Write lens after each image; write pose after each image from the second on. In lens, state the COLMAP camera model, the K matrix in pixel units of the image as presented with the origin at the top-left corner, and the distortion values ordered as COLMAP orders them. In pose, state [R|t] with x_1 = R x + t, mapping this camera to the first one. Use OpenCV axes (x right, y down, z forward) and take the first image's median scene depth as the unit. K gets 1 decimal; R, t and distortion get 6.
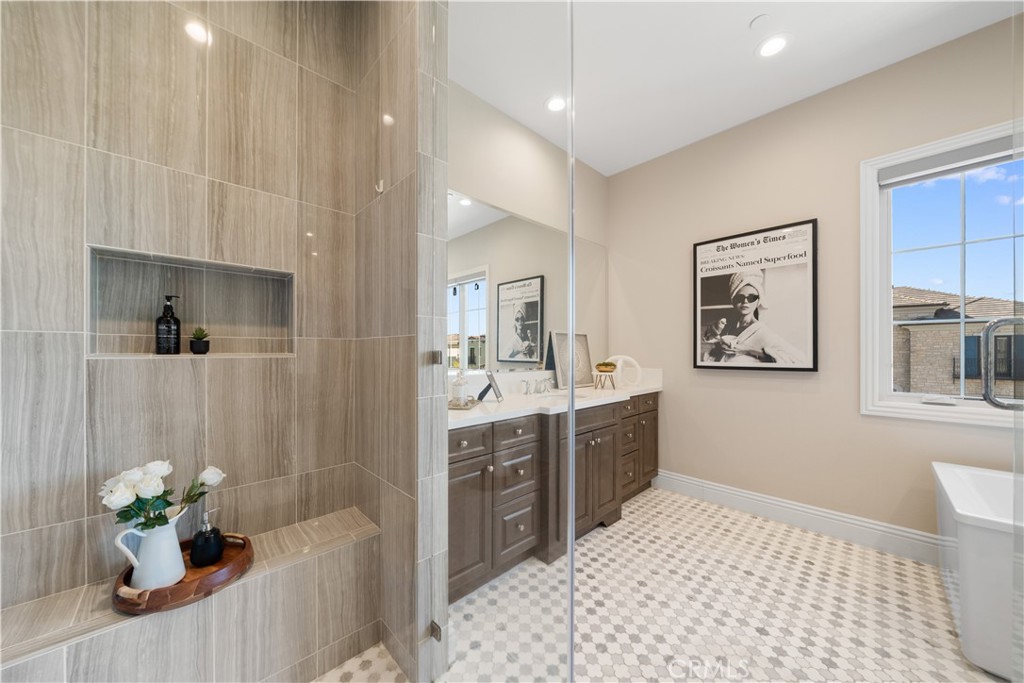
lens RADIAL K [[357.9, 0, 510.4], [0, 357.9, 350.6], [0, 0, 1]] dist [-0.001096, -0.000021]
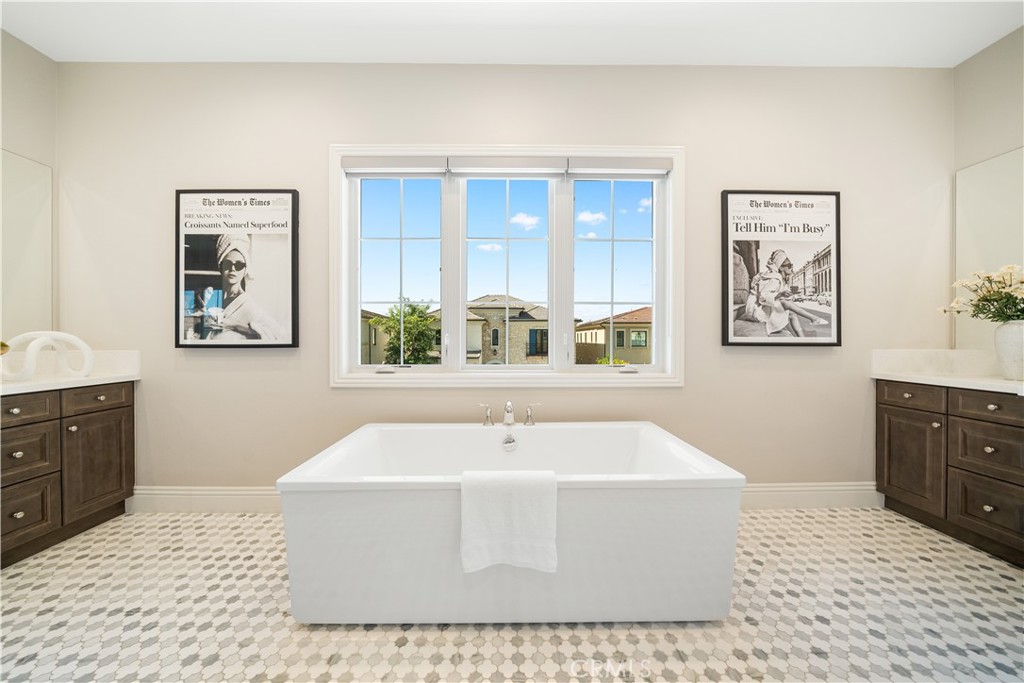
lens RADIAL K [[351.2, 0, 507.8], [0, 351.2, 339.4], [0, 0, 1]] dist [0.000168, 0.000110]
pose [[0.692863, 0.001237, 0.721069, 0.526678], [-0.001764, 0.999998, -0.000021, 0.033051], [-0.721067, -0.001258, 0.692864, -0.069243]]
